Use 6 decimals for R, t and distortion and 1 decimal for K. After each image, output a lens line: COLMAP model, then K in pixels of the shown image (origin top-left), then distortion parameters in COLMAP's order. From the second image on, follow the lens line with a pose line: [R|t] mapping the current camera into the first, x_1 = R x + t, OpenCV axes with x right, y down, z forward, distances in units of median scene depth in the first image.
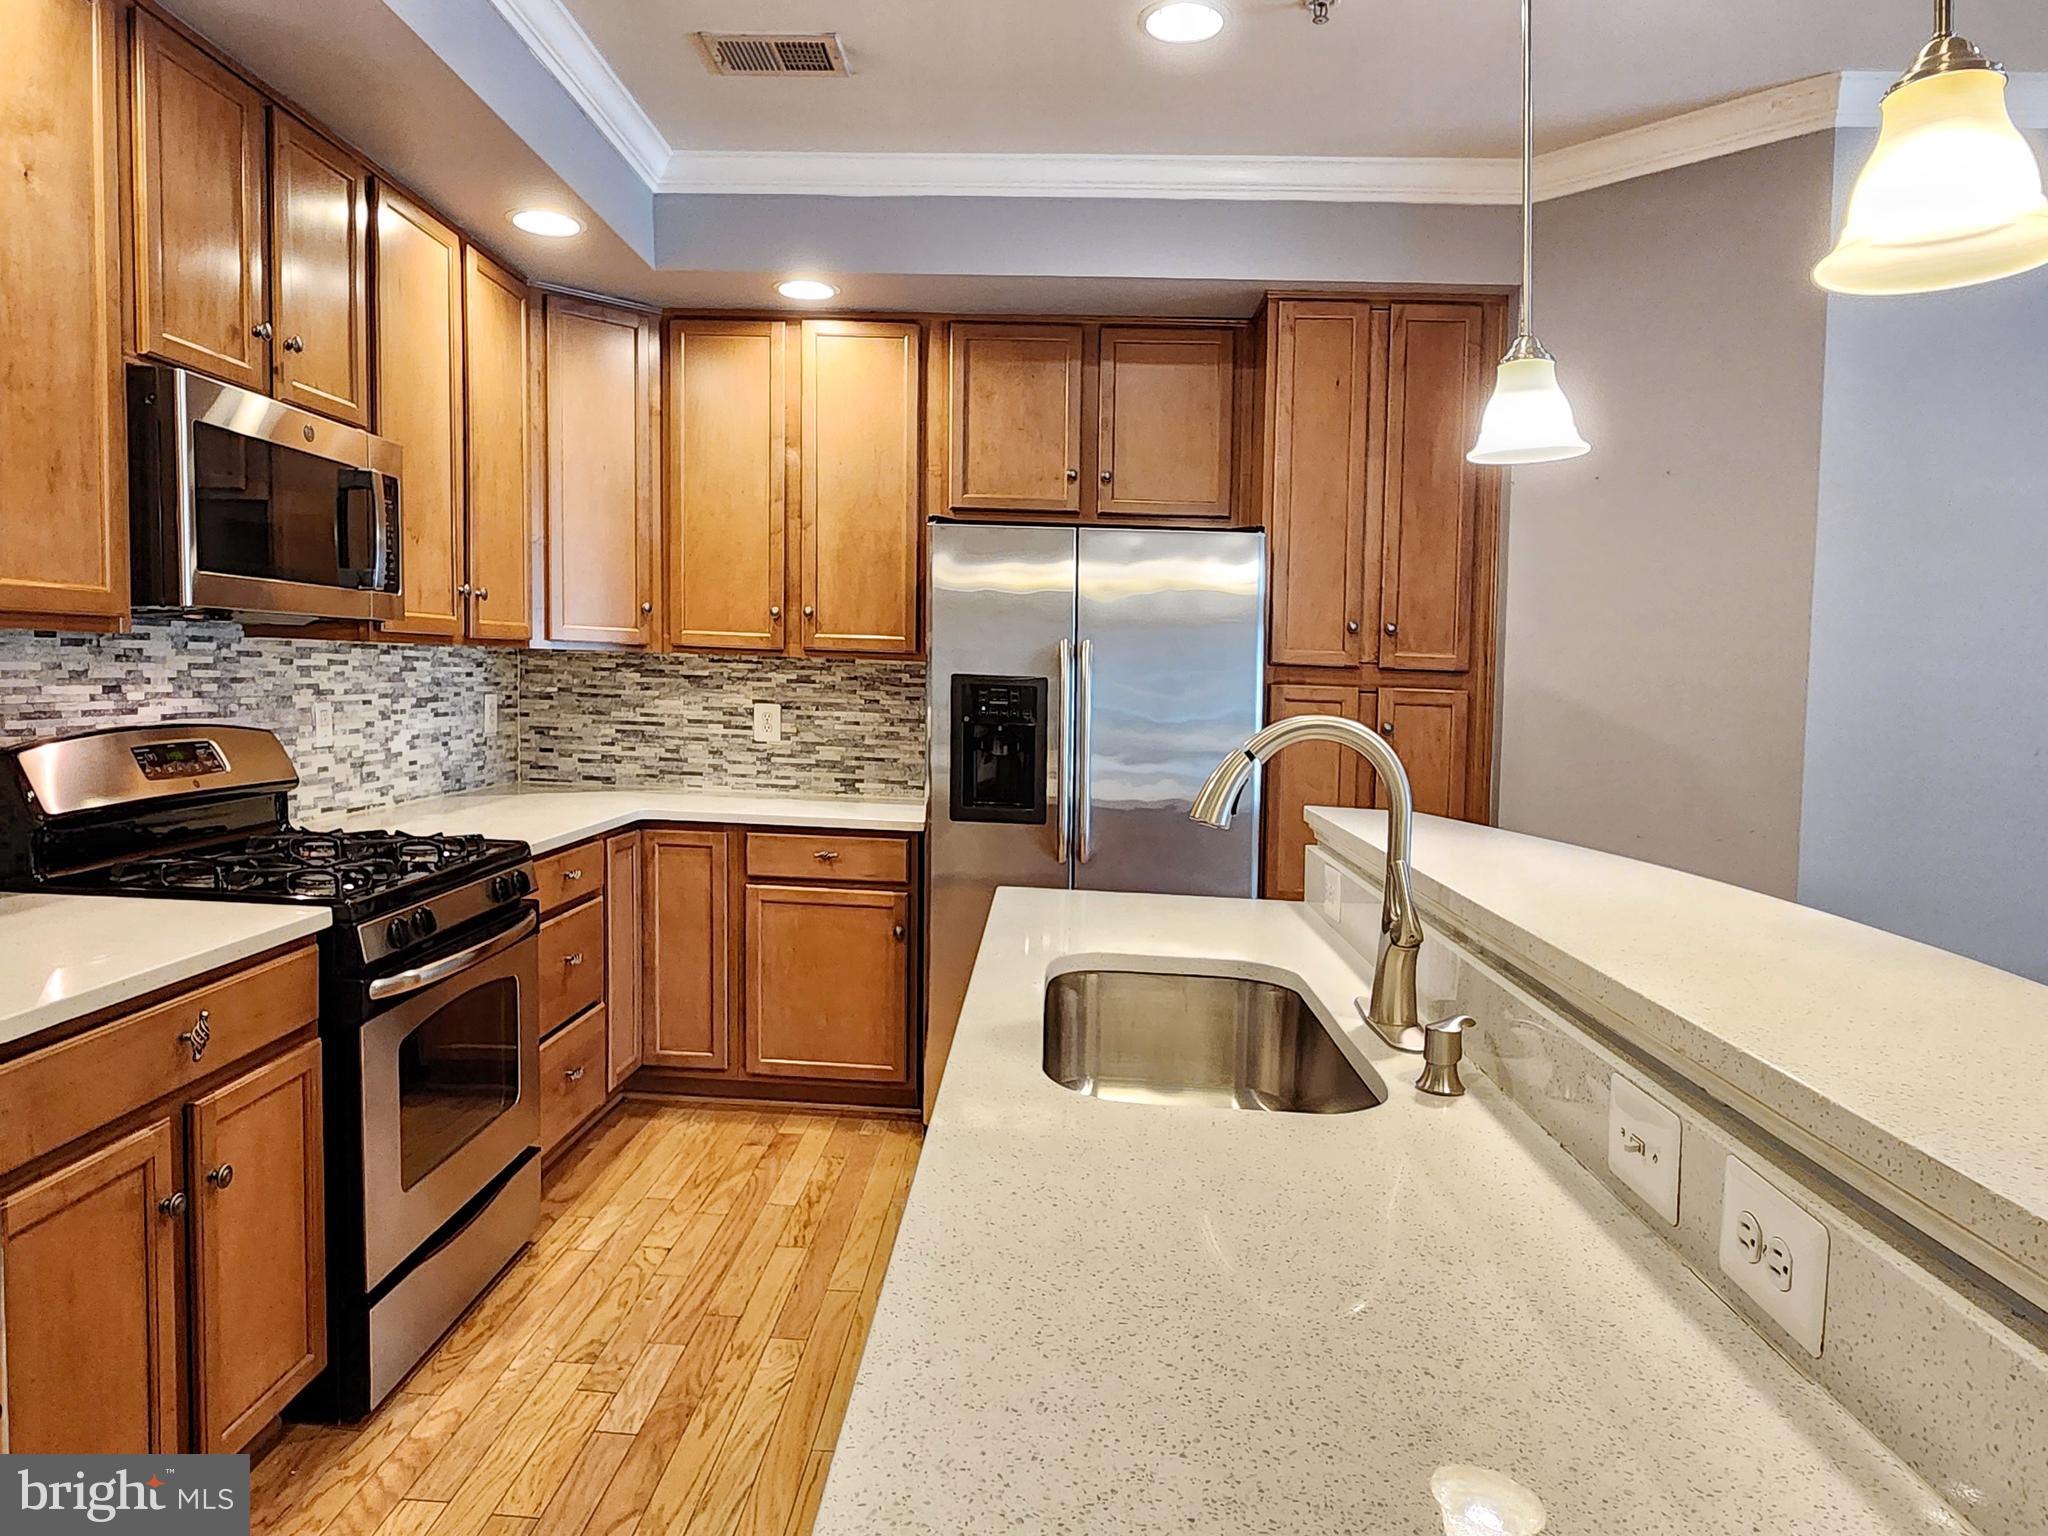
lens RADIAL K [[1280.5, 0, 969.2], [0, 1280.5, 753.7], [0, 0, 1]] dist [-0.017103, 0.007801]
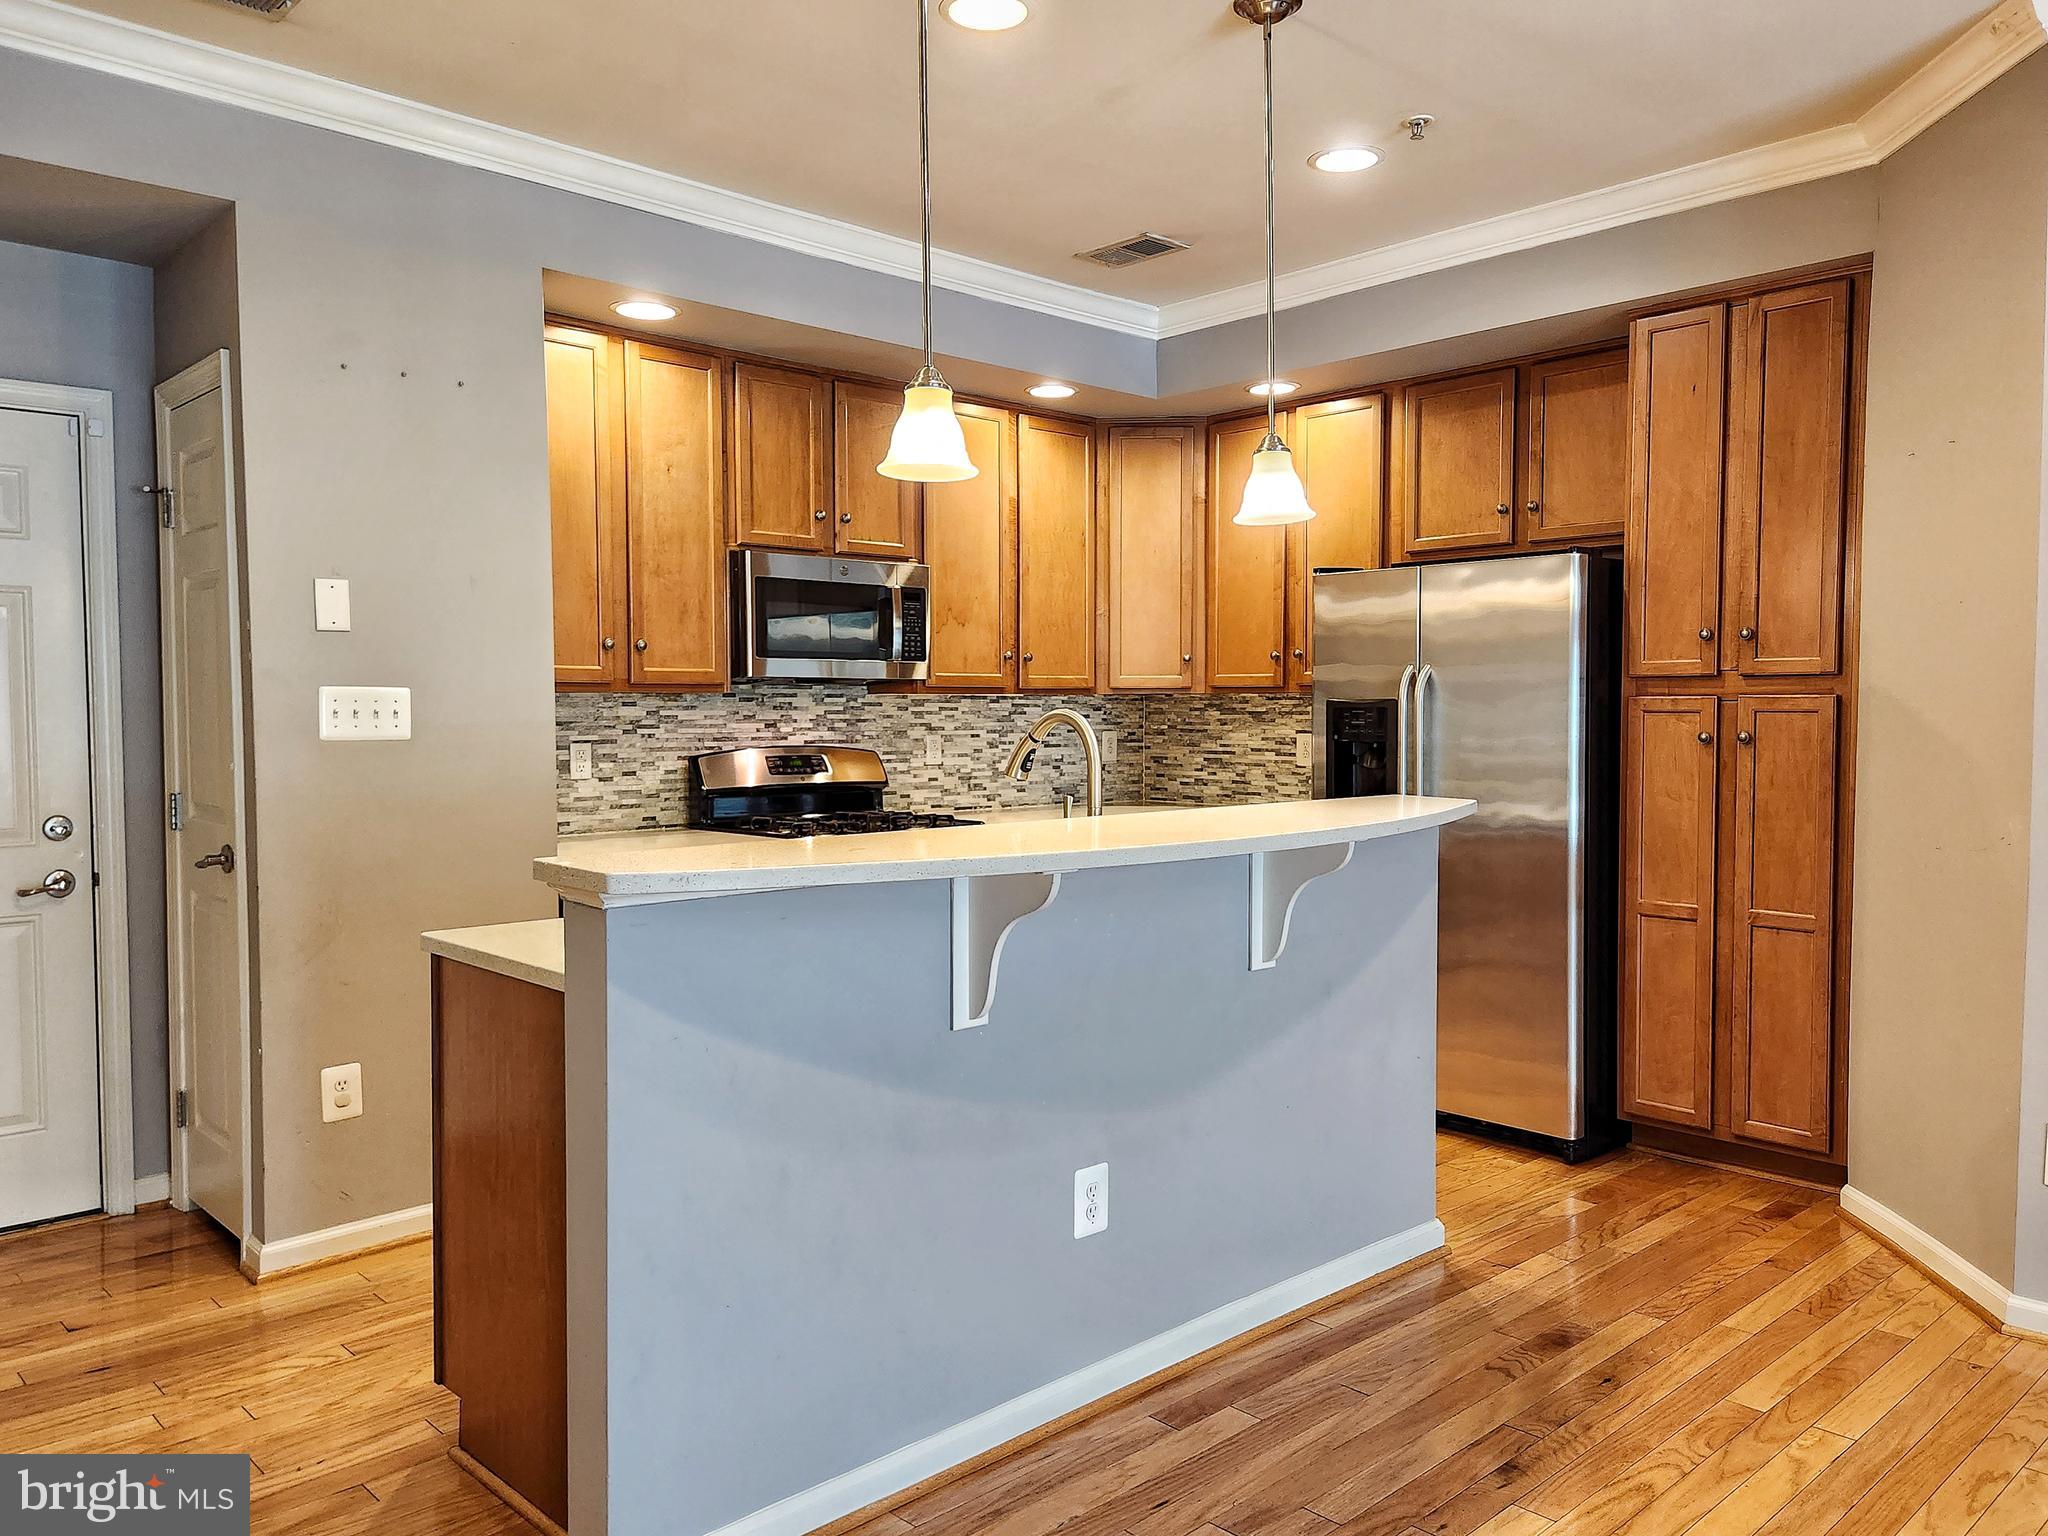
lens RADIAL K [[1469.0, 0, 1033.5], [0, 1469.0, 775.3], [0, 0, 1]] dist [0.060506, -0.051784]
pose [[0.737831, -0.006040, -0.674958, 0.657268], [-0.016672, 0.999492, -0.027169, 0.045809], [0.674779, 0.031299, 0.737355, -0.175888]]
